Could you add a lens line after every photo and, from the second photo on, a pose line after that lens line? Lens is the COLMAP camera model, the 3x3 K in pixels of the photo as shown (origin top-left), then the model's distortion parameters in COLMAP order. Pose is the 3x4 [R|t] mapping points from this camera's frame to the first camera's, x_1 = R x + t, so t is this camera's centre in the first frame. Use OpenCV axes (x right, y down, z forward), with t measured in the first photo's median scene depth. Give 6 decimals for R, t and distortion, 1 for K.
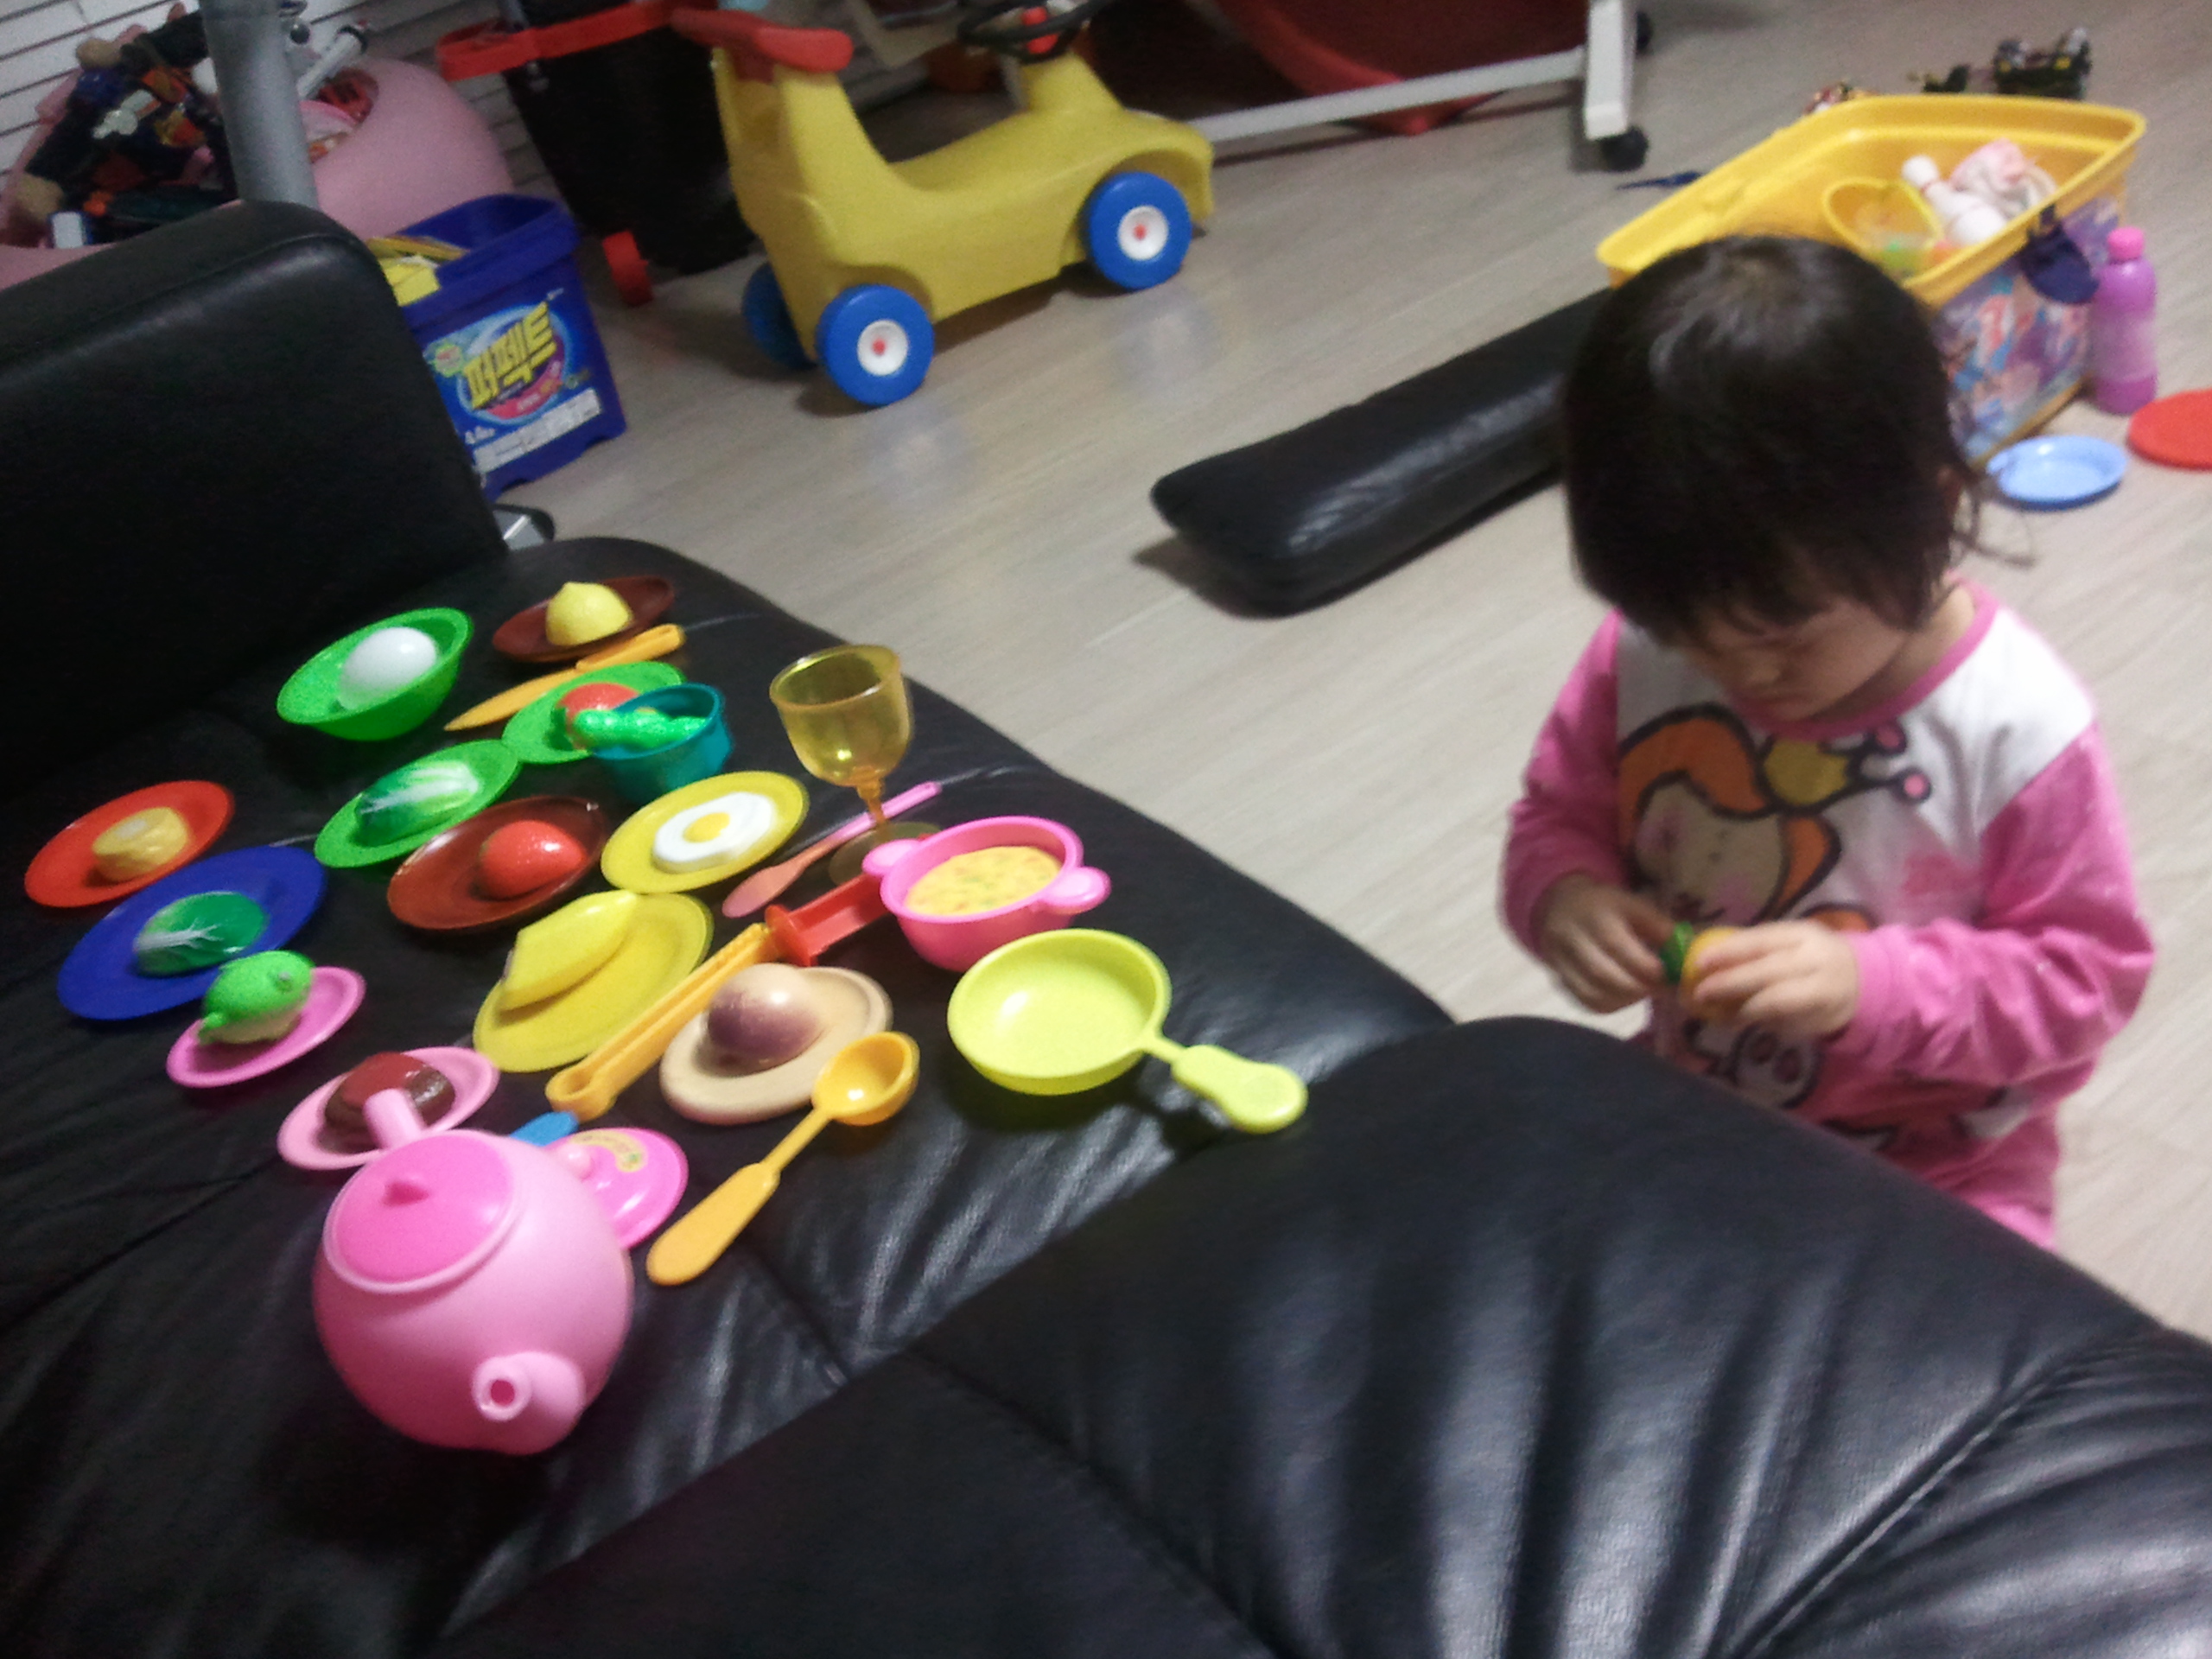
lens RADIAL K [[2464.1, 0, 1106.0], [0, 2464.1, 829.5], [0, 0, 1]] dist [-0.019527, -0.029470]
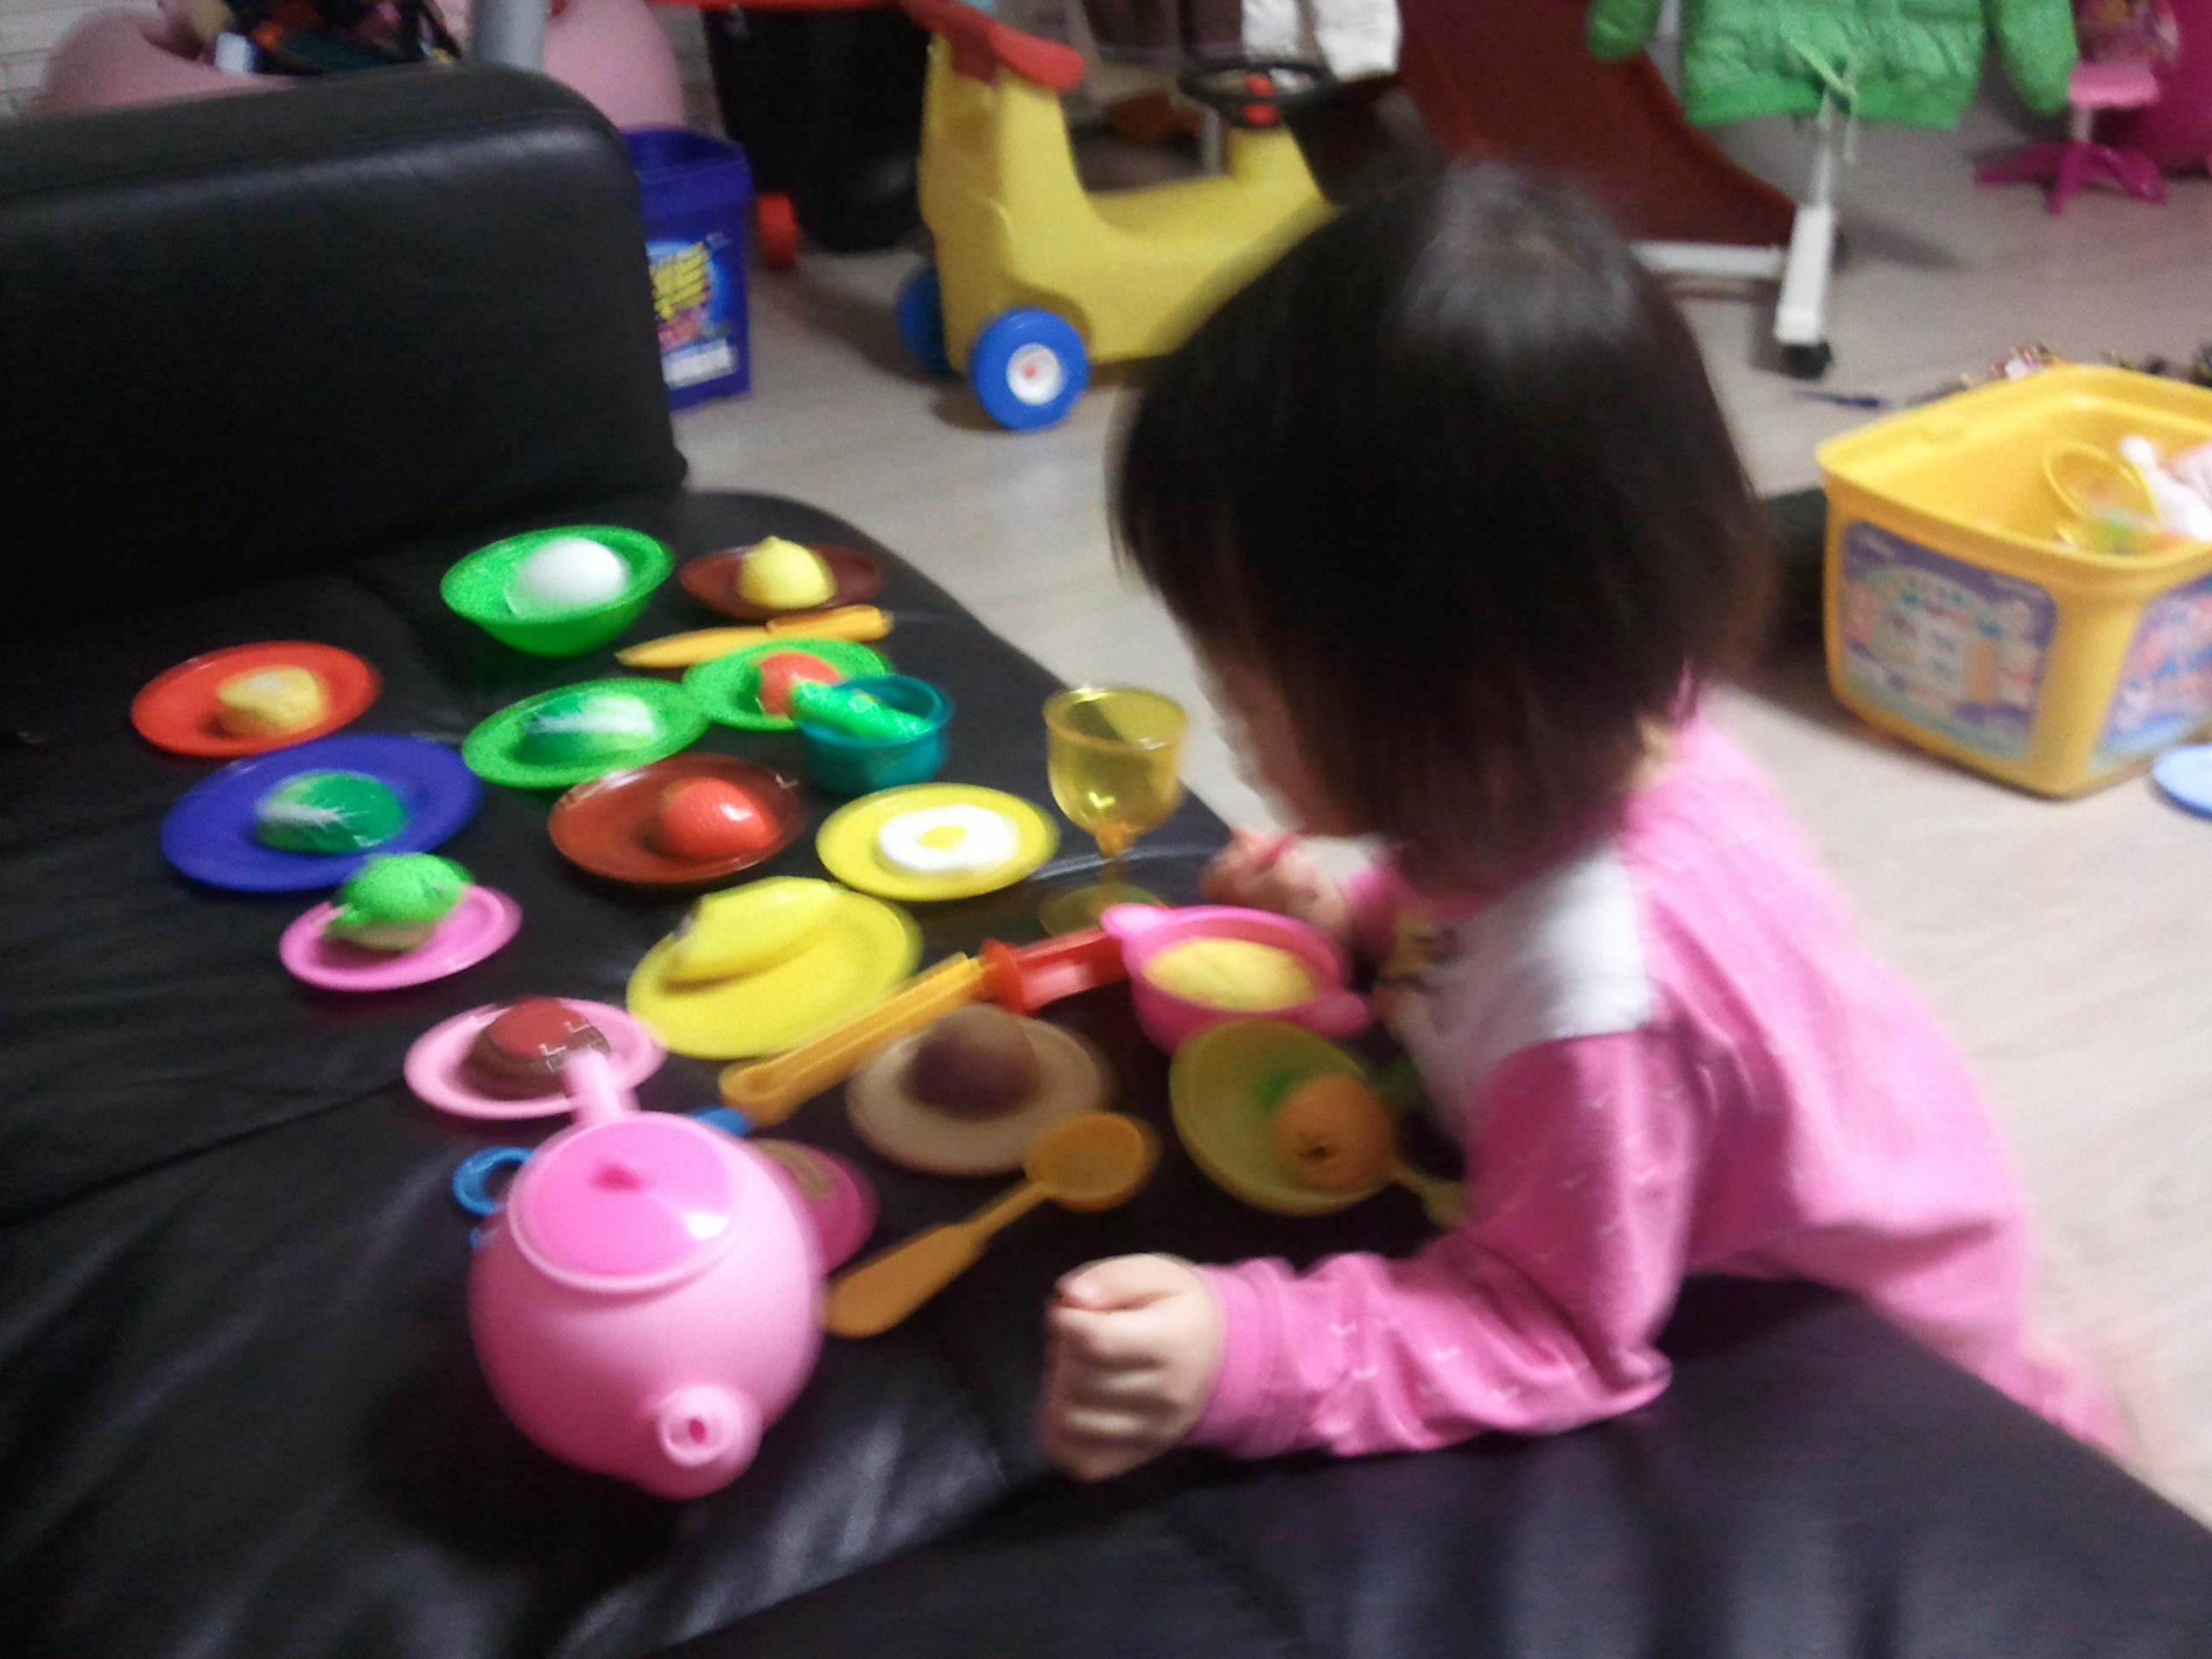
lens RADIAL K [[2464.1, 0, 1106.0], [0, 2464.1, 829.5], [0, 0, 1]] dist [-0.019527, -0.029470]
pose [[0.972037, 0.233108, 0.028382, -0.113457], [-0.232133, 0.972095, -0.033858, 0.011587], [-0.035482, 0.026323, 0.999024, 0.078647]]
